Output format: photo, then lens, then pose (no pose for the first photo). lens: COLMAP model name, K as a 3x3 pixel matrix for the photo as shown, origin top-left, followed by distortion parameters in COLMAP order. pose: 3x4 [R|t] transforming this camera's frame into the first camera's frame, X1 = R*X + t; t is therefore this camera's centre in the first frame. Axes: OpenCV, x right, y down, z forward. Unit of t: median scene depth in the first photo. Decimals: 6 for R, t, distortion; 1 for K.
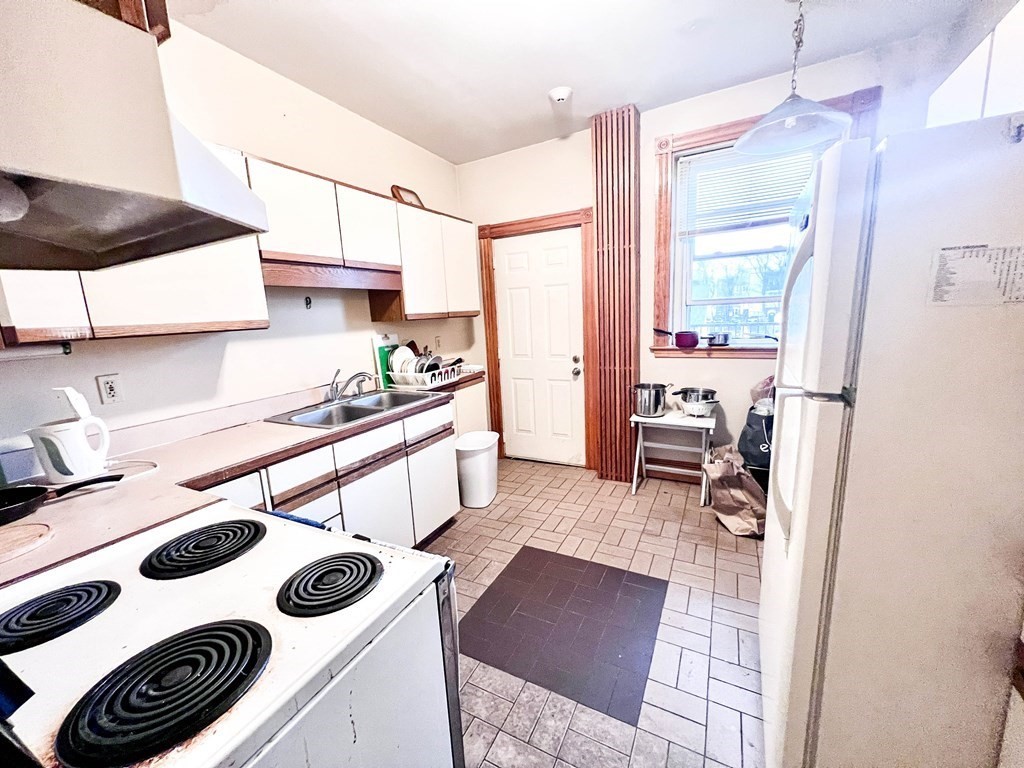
lens RADIAL K [[406.5, 0, 509.3], [0, 406.5, 383.3], [0, 0, 1]] dist [-0.002132, -0.000339]
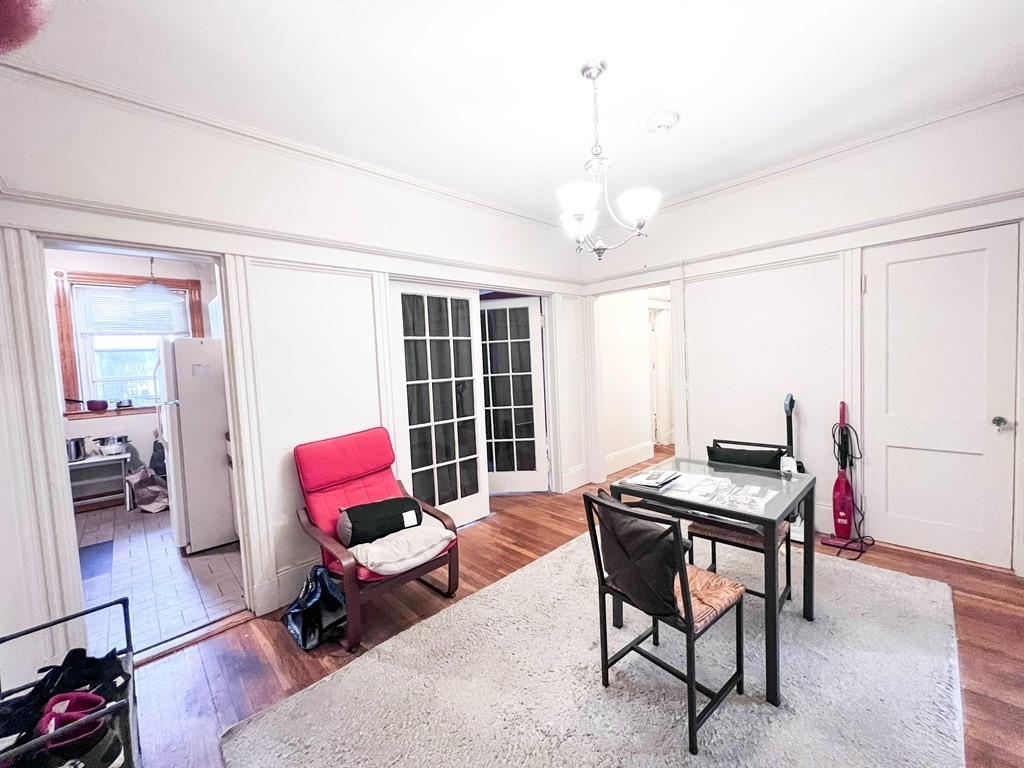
lens RADIAL K [[406.5, 0, 509.3], [0, 406.5, 383.3], [0, 0, 1]] dist [-0.002132, -0.000339]
pose [[0.310527, -0.017604, 0.950402, -0.495733], [0.196937, 0.979327, -0.046206, 0.178091], [-0.929940, 0.201518, 0.307574, -0.852370]]
